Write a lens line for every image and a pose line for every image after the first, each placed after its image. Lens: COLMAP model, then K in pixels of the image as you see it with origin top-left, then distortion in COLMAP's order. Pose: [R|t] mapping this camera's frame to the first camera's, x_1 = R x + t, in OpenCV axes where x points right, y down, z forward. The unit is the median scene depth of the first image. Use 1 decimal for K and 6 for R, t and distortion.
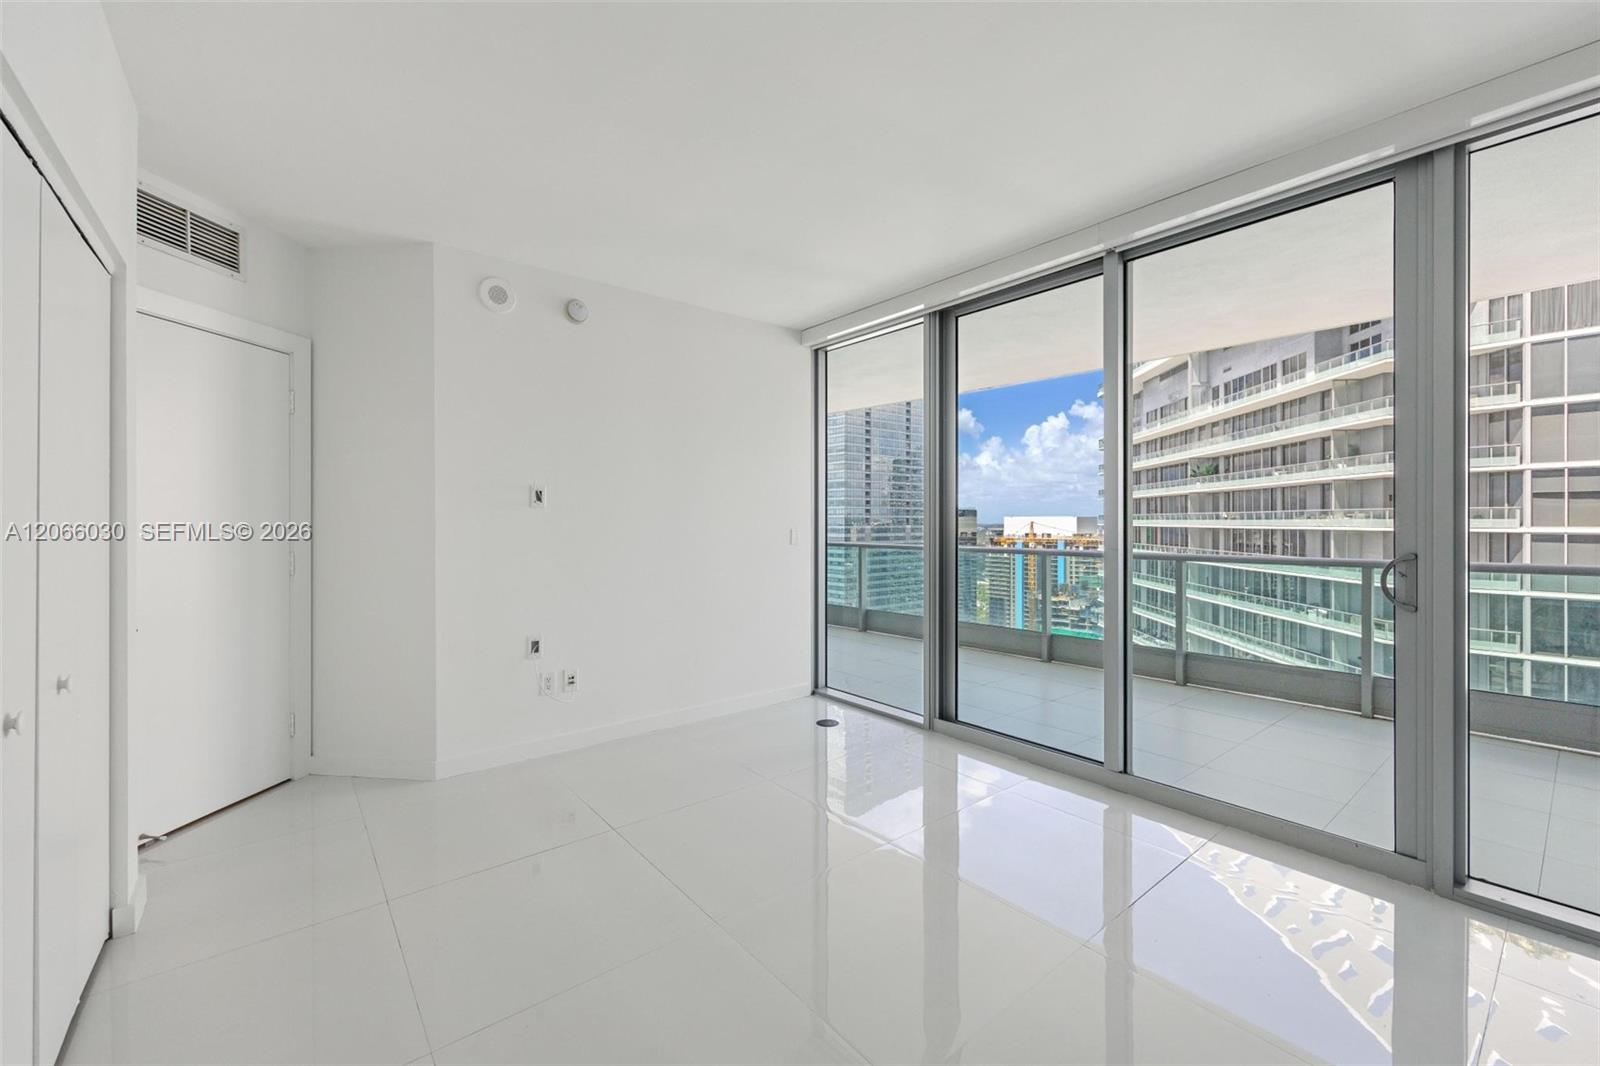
lens RADIAL K [[658.4, 0, 791.4], [0, 658.4, 524.6], [0, 0, 1]] dist [0.005277, 0.000522]
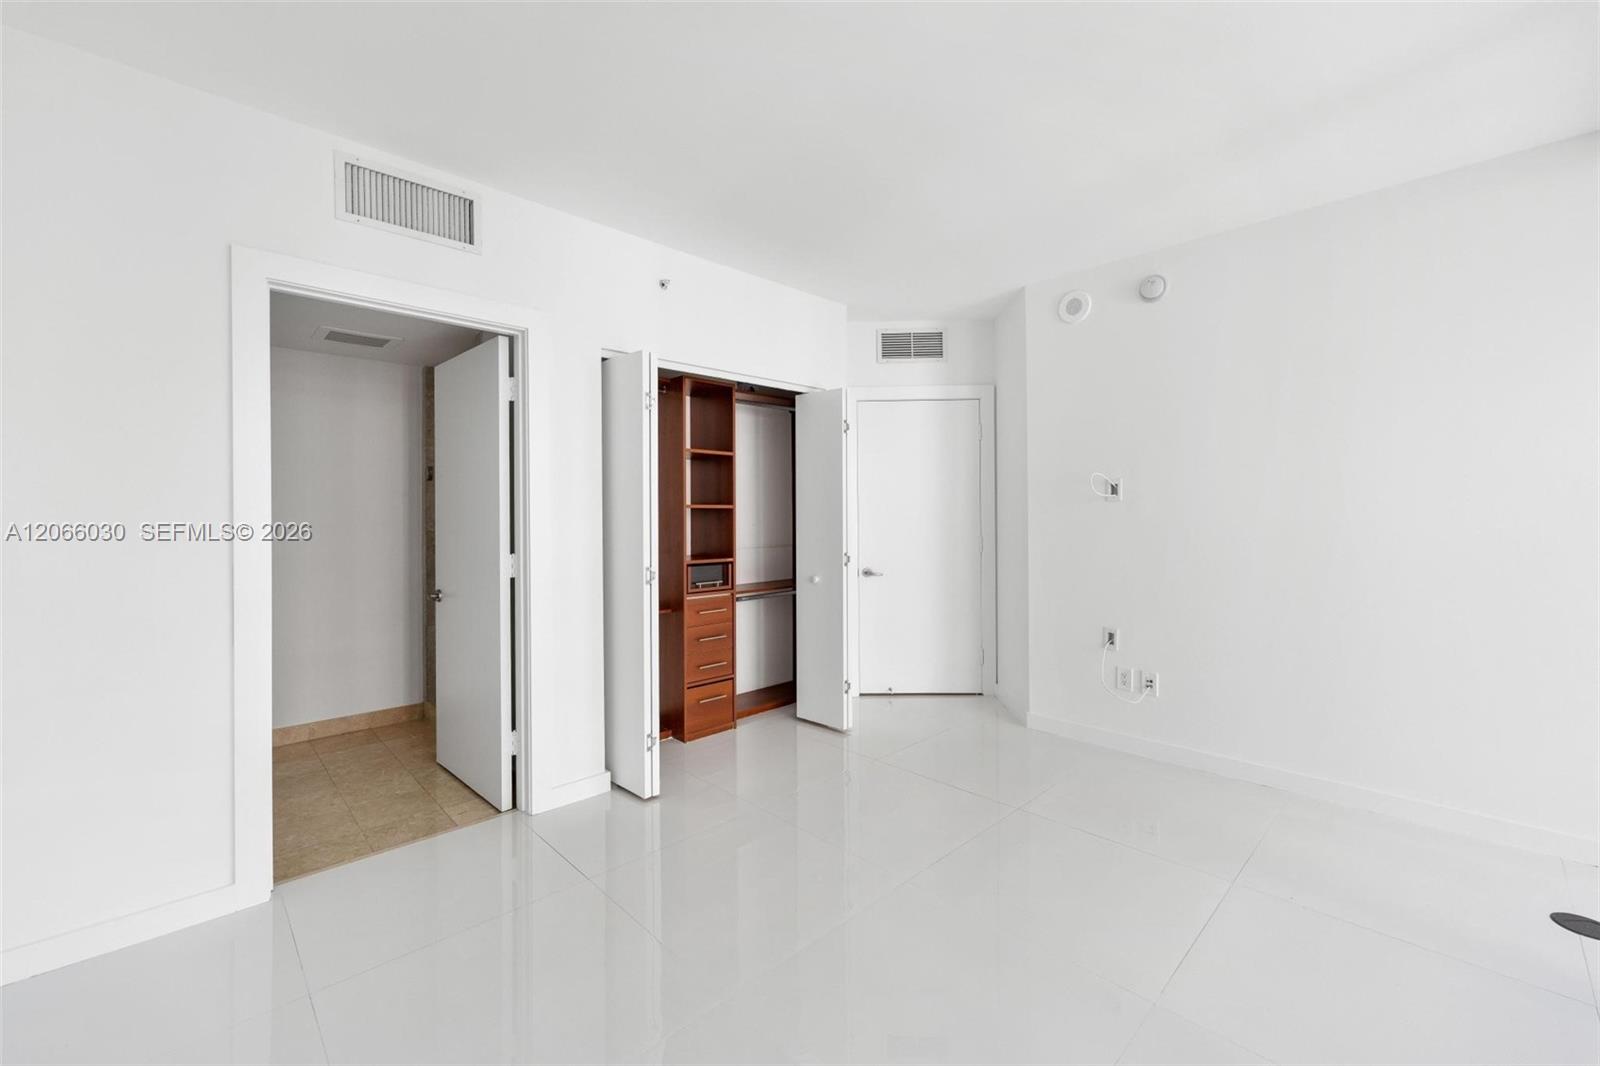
lens RADIAL K [[658.4, 0, 794.7], [0, 658.4, 527.7], [0, 0, 1]] dist [0.005277, 0.000522]
pose [[0.071941, 0.013539, -0.997317, 0.639578], [-0.011138, 0.999856, 0.012770, 0.008585], [0.997347, 0.010190, 0.072082, 0.483600]]
